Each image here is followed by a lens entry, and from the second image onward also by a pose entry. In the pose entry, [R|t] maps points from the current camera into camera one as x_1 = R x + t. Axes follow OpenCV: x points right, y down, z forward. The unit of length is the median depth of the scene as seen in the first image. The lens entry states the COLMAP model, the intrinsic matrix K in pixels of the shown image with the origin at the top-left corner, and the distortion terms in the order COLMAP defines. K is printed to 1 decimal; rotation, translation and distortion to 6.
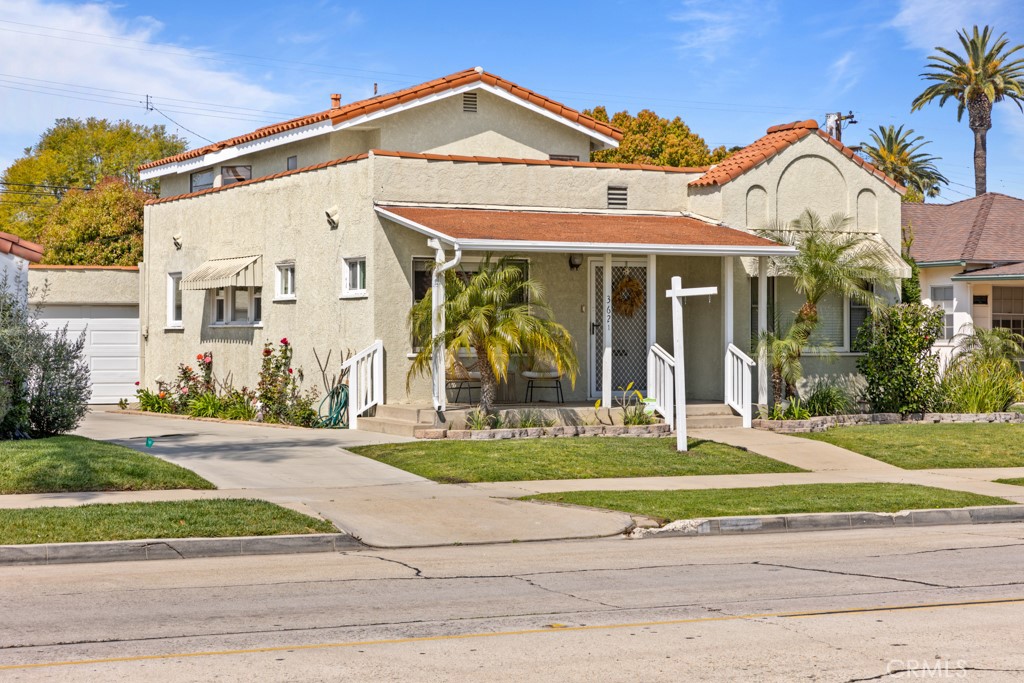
lens RADIAL K [[1983.0, 0, 512.0], [0, 1983.0, 341.5], [0, 0, 1]] dist [-0.002420, 0.111132]
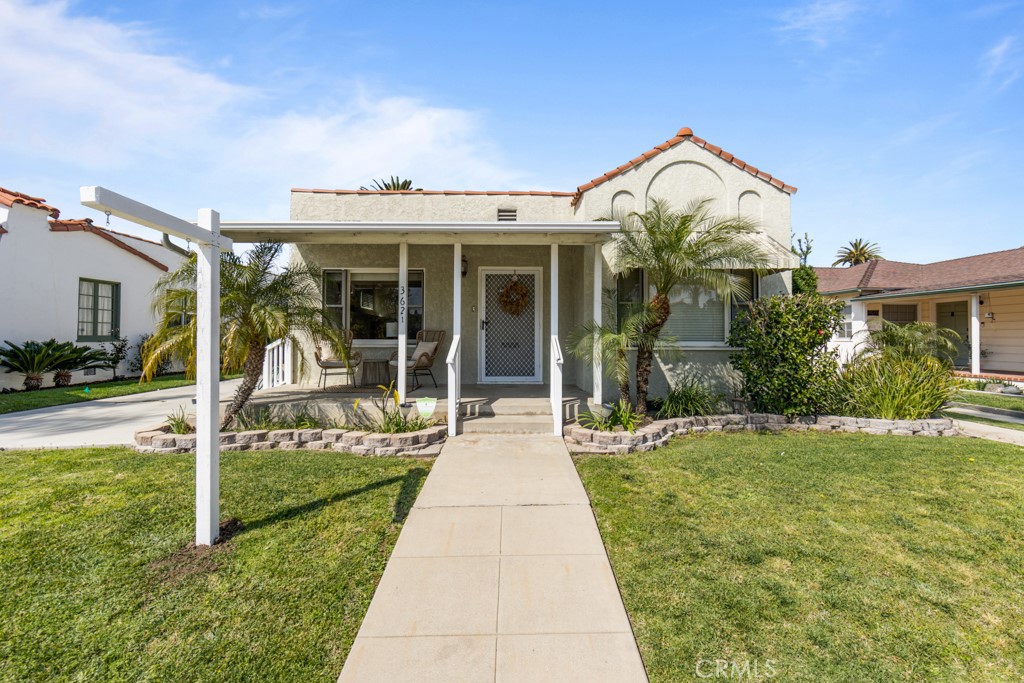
lens RADIAL K [[408.0, 0, 512.2], [0, 408.0, 330.1], [0, 0, 1]] dist [-0.001867, -0.000246]
pose [[0.891426, -0.005175, -0.453137, 0.168013], [-0.004792, 0.999771, -0.020844, 0.001582], [0.453142, 0.020753, 0.891197, 0.770731]]
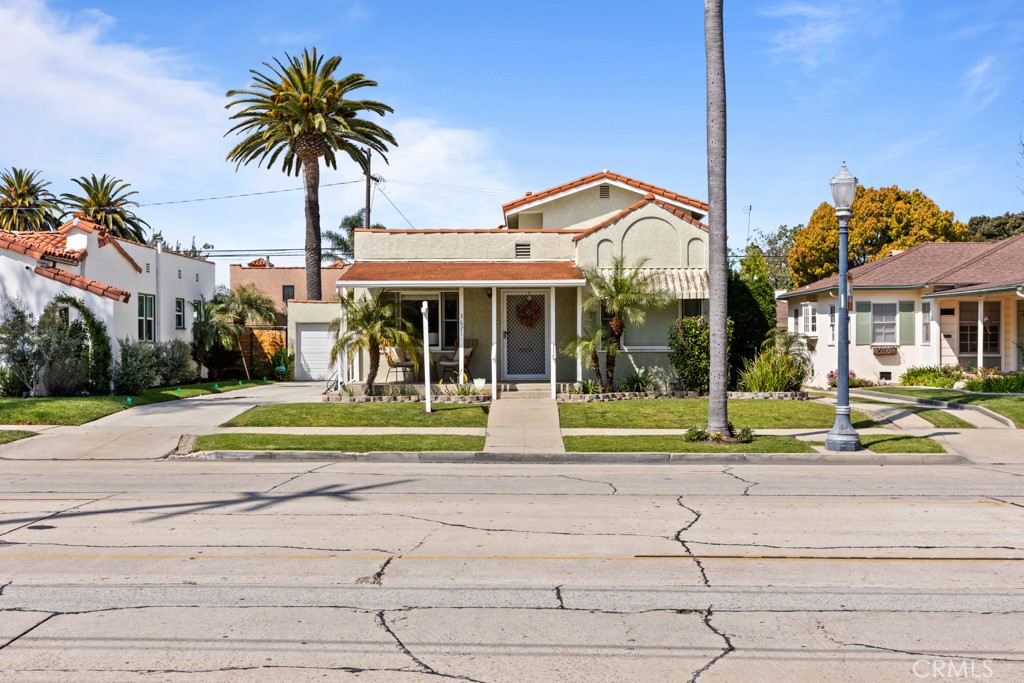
lens RADIAL K [[1222.9, 0, 512.0], [0, 1222.9, 341.5], [0, 0, 1]] dist [-0.004048, -0.008824]
pose [[0.884680, -0.004706, -0.466174, 0.490504], [0.003420, 0.999988, -0.003604, 0.002344], [0.466185, 0.001594, 0.884686, 0.140039]]
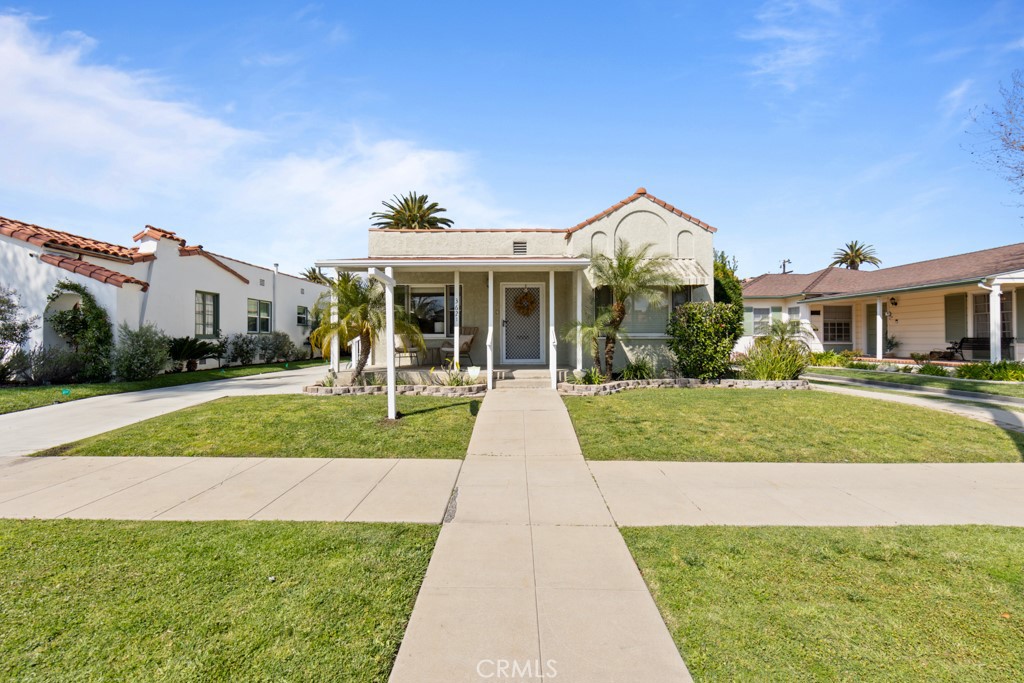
lens RADIAL K [[405.8, 0, 513.4], [0, 405.8, 335.5], [0, 0, 1]] dist [-0.001878, -0.000284]
pose [[0.885706, -0.006732, -0.464198, 0.210947], [0.001309, 0.999927, -0.012003, 0.008301], [0.464245, 0.010024, 0.885650, 0.675633]]
